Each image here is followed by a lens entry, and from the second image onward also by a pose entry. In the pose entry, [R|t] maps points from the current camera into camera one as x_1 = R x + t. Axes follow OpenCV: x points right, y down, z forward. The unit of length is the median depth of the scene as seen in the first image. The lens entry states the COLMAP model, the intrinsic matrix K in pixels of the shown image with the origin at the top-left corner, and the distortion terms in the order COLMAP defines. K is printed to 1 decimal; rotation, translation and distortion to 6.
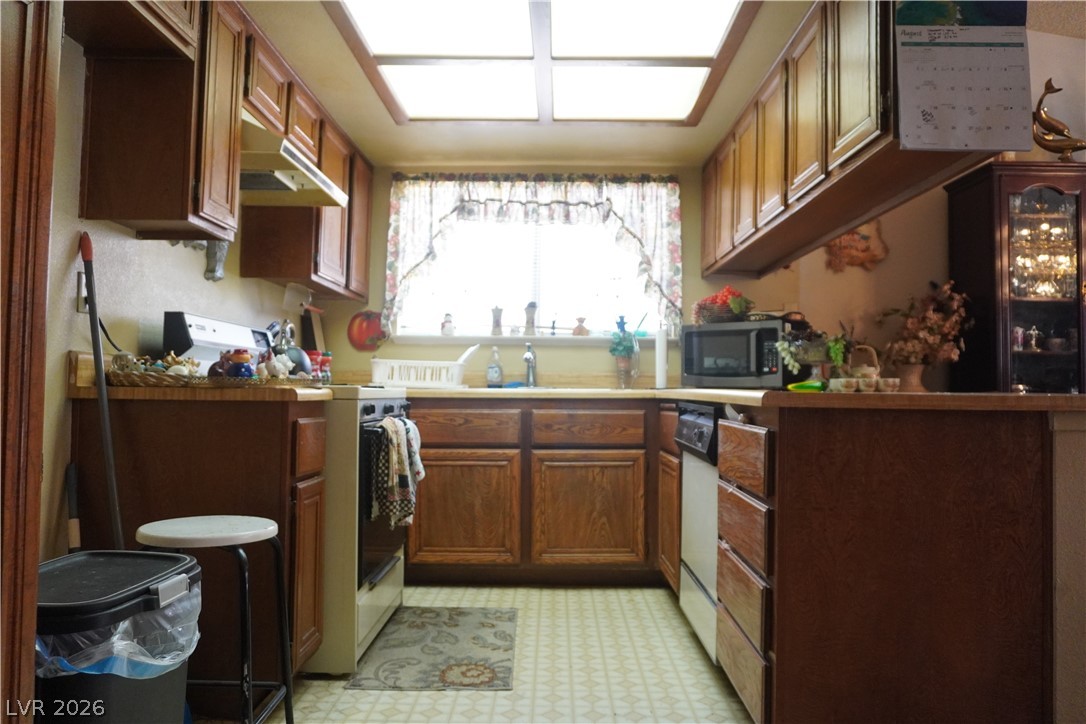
lens RADIAL K [[751.5, 0, 543.0], [0, 751.5, 362.0], [0, 0, 1]] dist [-0.010406, -0.005018]
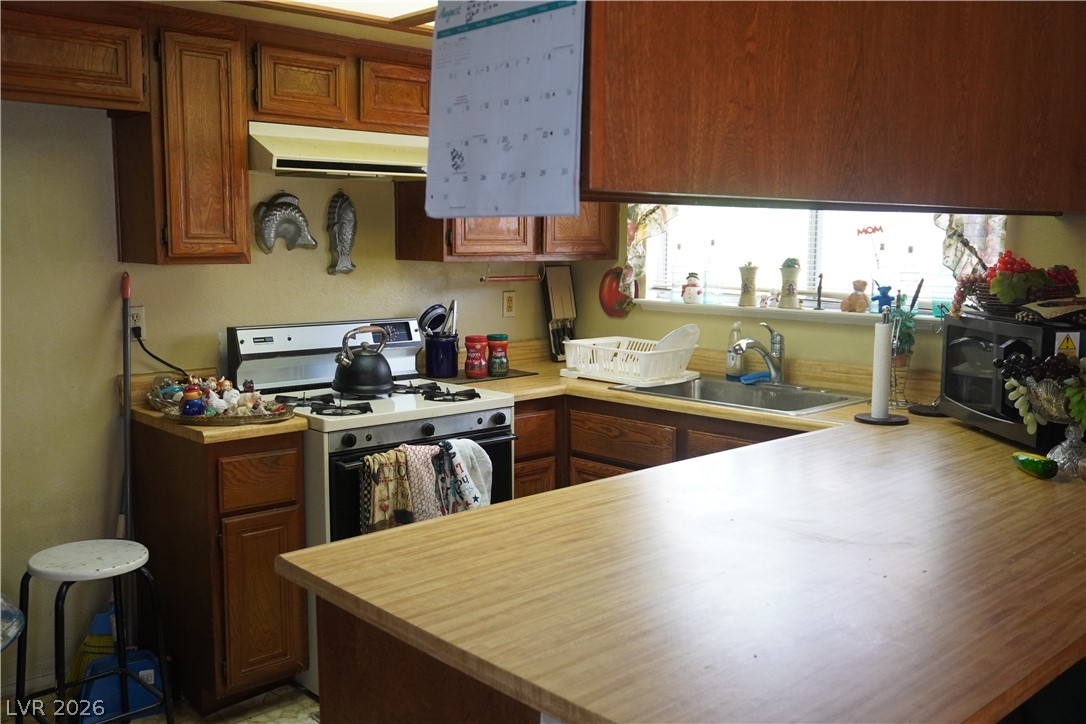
lens RADIAL K [[984.2, 0, 543.0], [0, 984.2, 362.0], [0, 0, 1]] dist [0.001263, 0.007478]
pose [[0.687269, 0.079915, -0.721994, 0.868574], [0.031074, 0.989786, 0.139135, -0.210790], [0.725738, -0.118058, 0.677765, 0.383044]]
